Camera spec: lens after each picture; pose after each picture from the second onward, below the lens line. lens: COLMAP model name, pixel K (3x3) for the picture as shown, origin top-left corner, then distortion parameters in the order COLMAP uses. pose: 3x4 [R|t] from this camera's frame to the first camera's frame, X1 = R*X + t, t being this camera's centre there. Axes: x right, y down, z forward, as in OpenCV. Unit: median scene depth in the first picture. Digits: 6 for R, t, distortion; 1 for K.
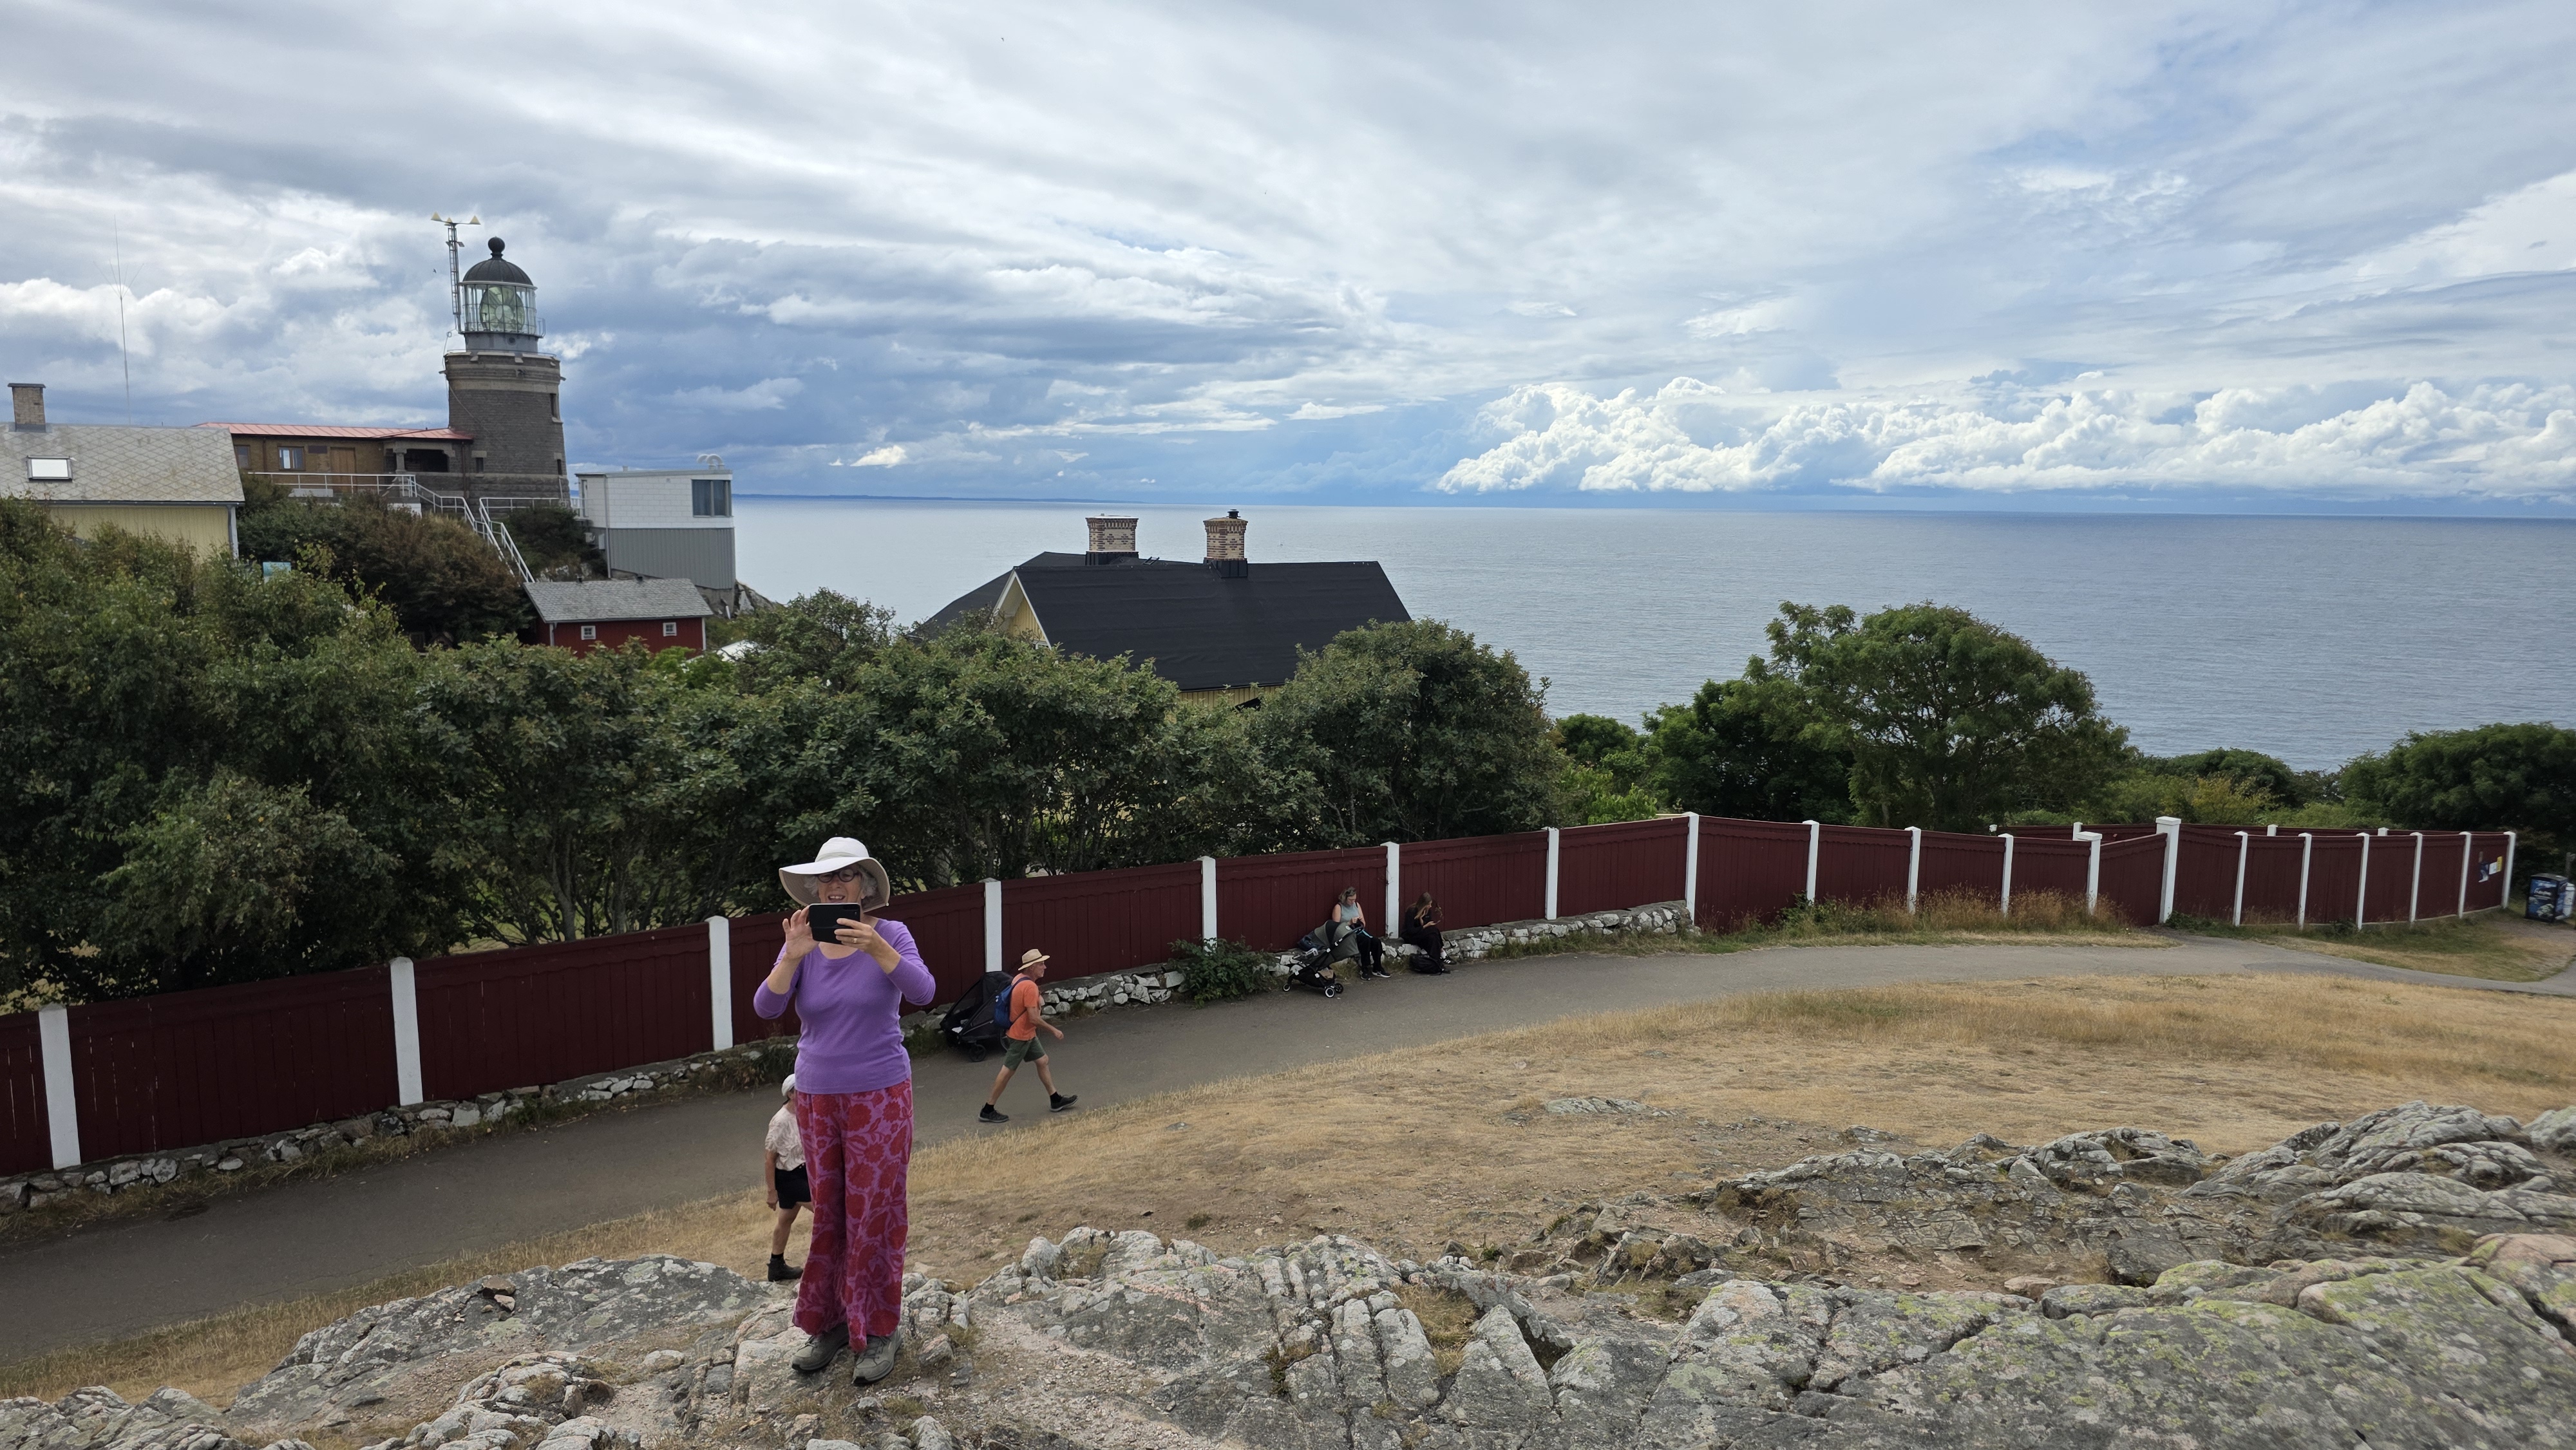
lens RADIAL K [[1604.6, 0, 1288.0], [0, 1604.6, 725.0], [0, 0, 1]] dist [-0.003317, -0.001896]
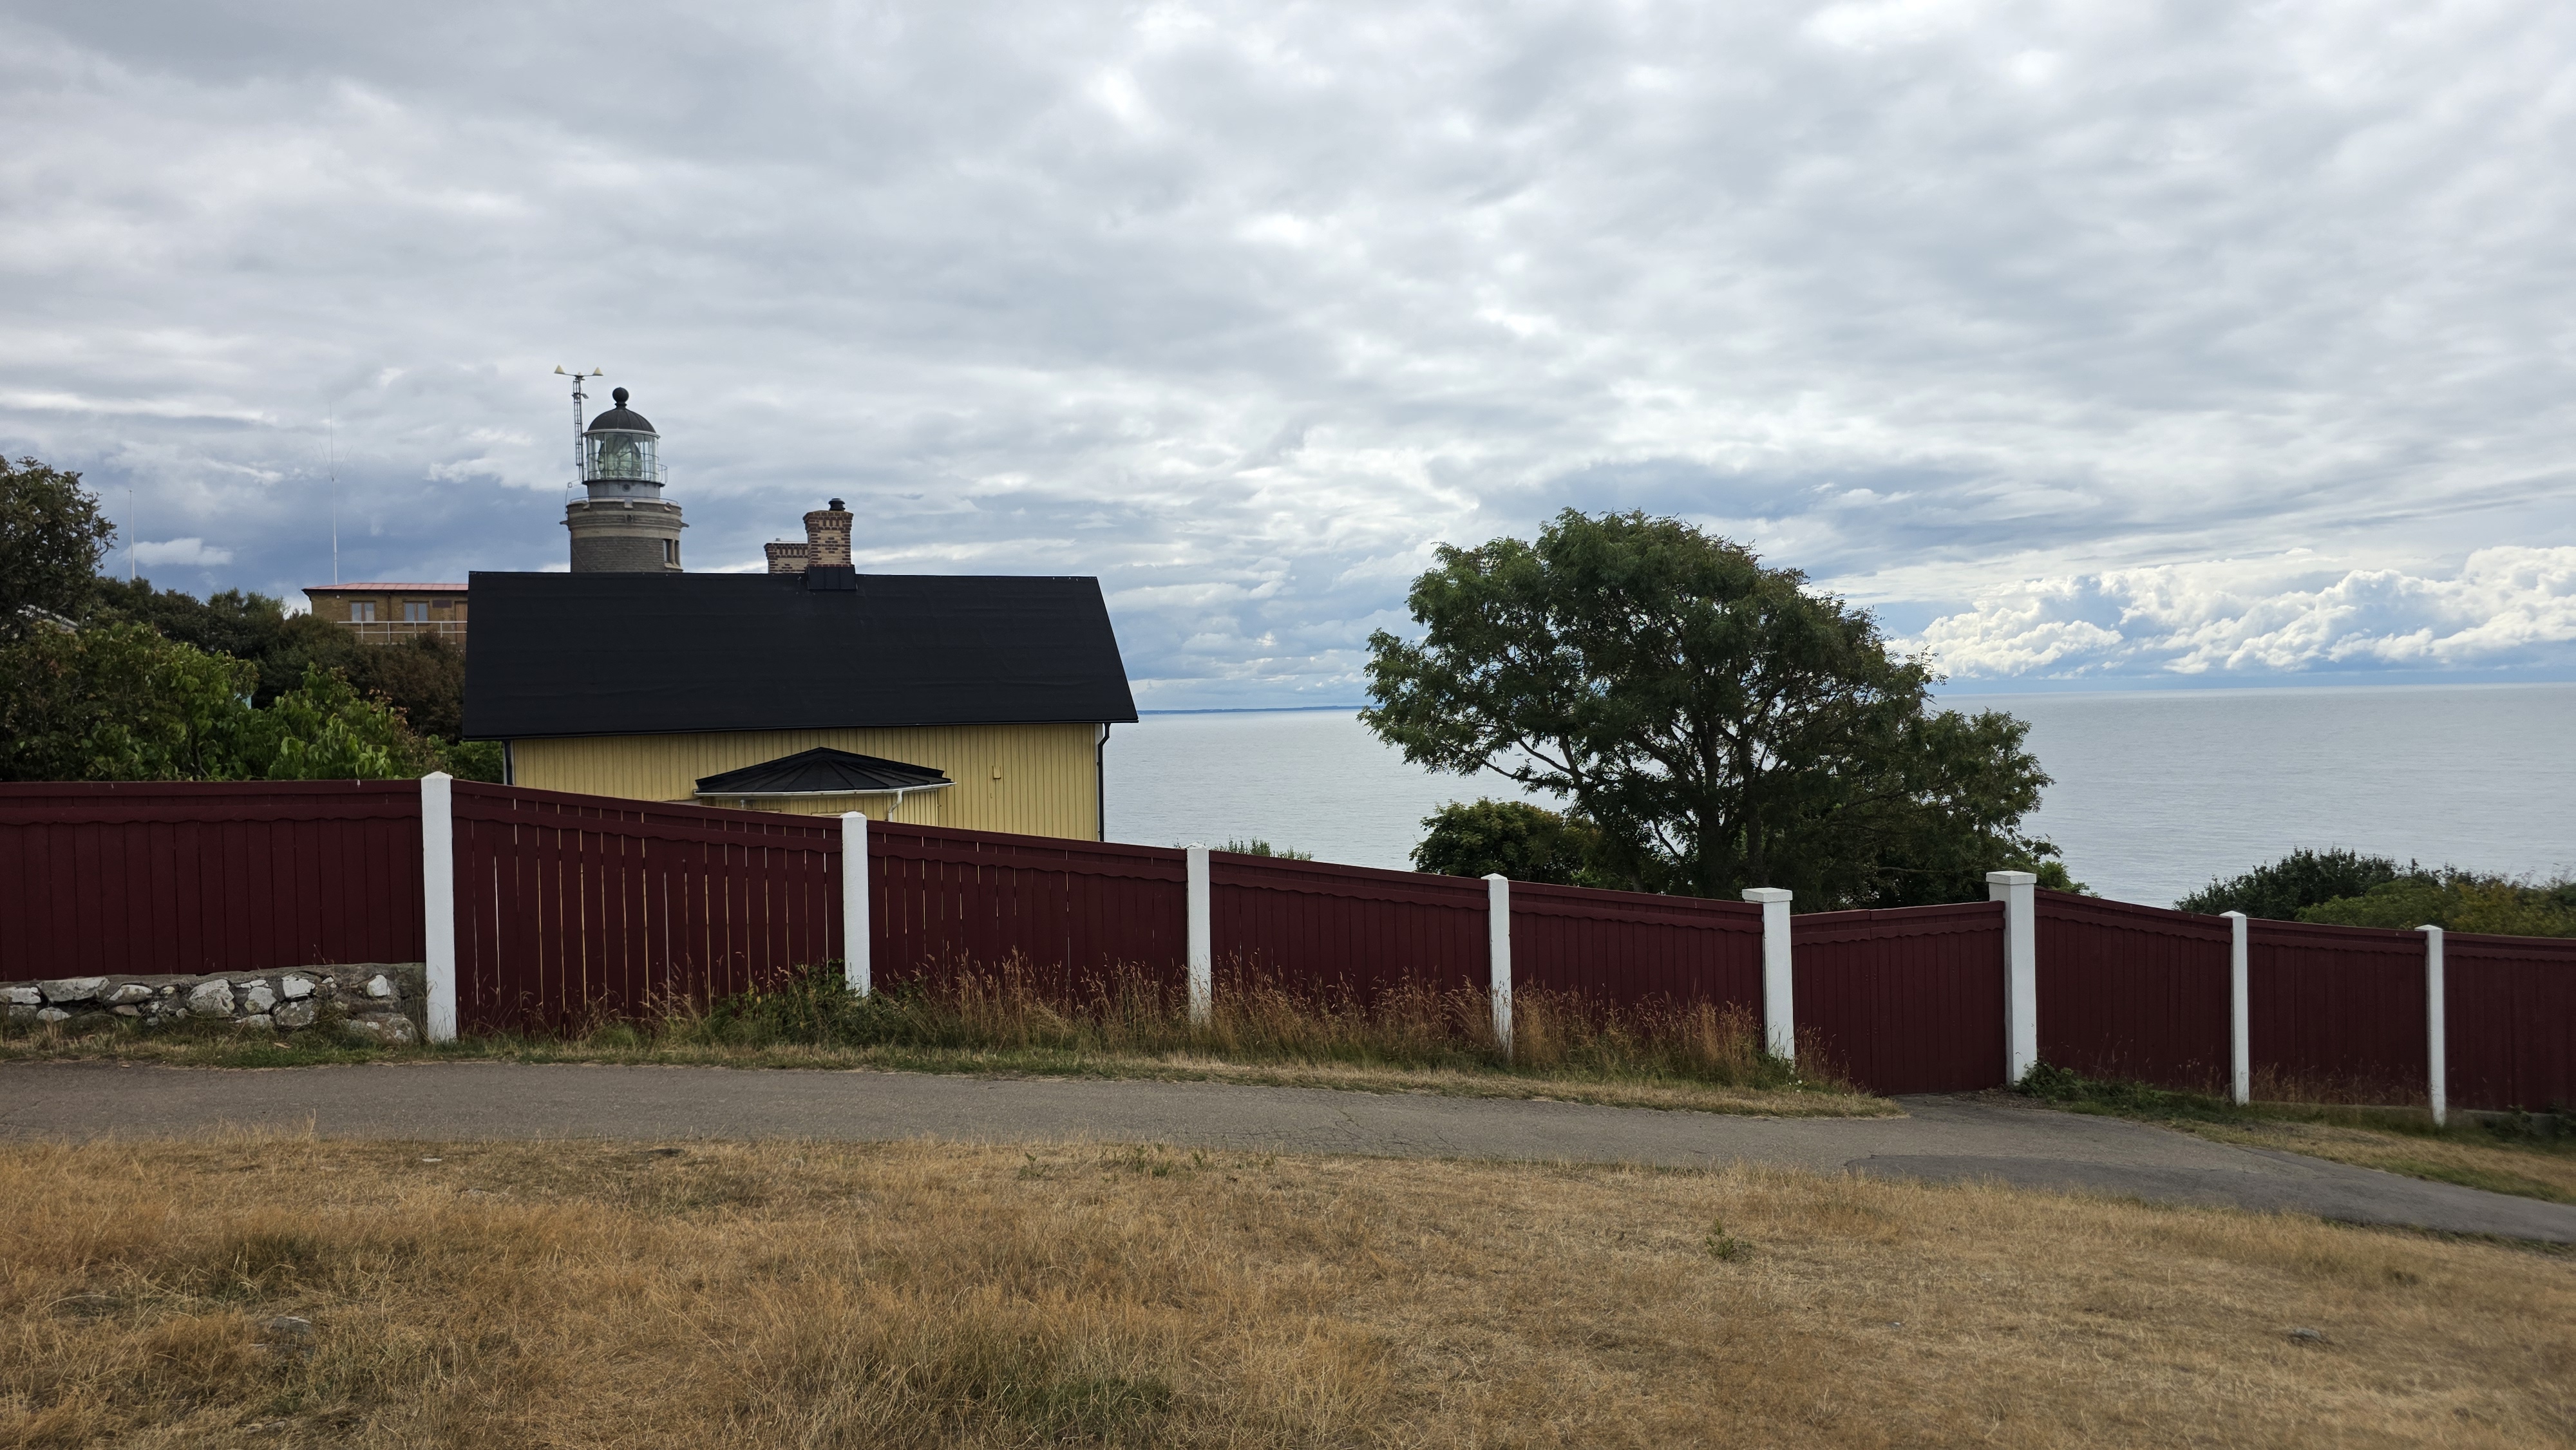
lens RADIAL K [[1604.6, 0, 1288.0], [0, 1604.6, 725.0], [0, 0, 1]] dist [-0.003317, -0.001896]
pose [[0.974649, -0.023299, -0.222522, 0.330788], [-0.002694, 0.993269, -0.115797, 0.053404], [0.223722, 0.113461, 0.968026, 0.347477]]
